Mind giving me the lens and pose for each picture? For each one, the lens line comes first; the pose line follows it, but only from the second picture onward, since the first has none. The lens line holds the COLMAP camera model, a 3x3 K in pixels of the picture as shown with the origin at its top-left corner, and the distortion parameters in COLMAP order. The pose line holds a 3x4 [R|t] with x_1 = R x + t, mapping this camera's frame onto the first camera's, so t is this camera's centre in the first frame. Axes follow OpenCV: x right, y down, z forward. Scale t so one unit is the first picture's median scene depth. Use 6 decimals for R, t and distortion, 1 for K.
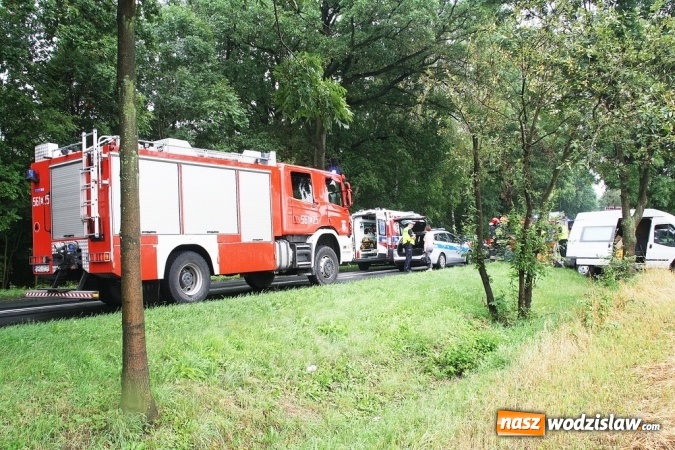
lens RADIAL K [[571.9, 0, 337.5], [0, 571.9, 225.0], [0, 0, 1]] dist [-0.151035, 0.151976]
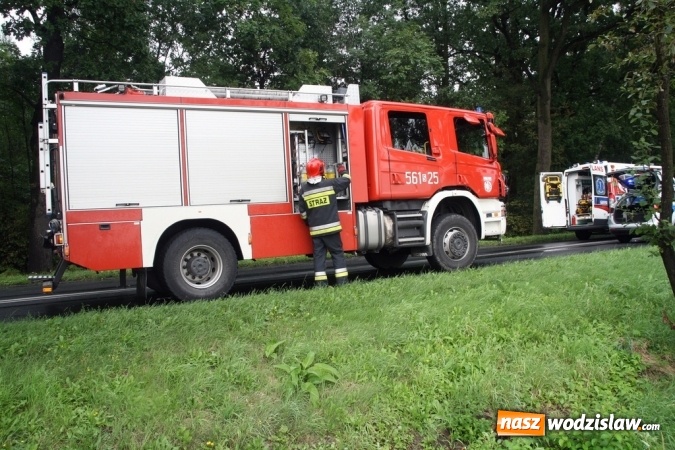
lens RADIAL K [[571.9, 0, 337.5], [0, 571.9, 225.0], [0, 0, 1]] dist [-0.151035, 0.151976]
pose [[0.899363, -0.012130, -0.437035, 0.163785], [0.039071, 0.997845, 0.052708, 0.007694], [0.435454, -0.064479, 0.897899, 0.316554]]
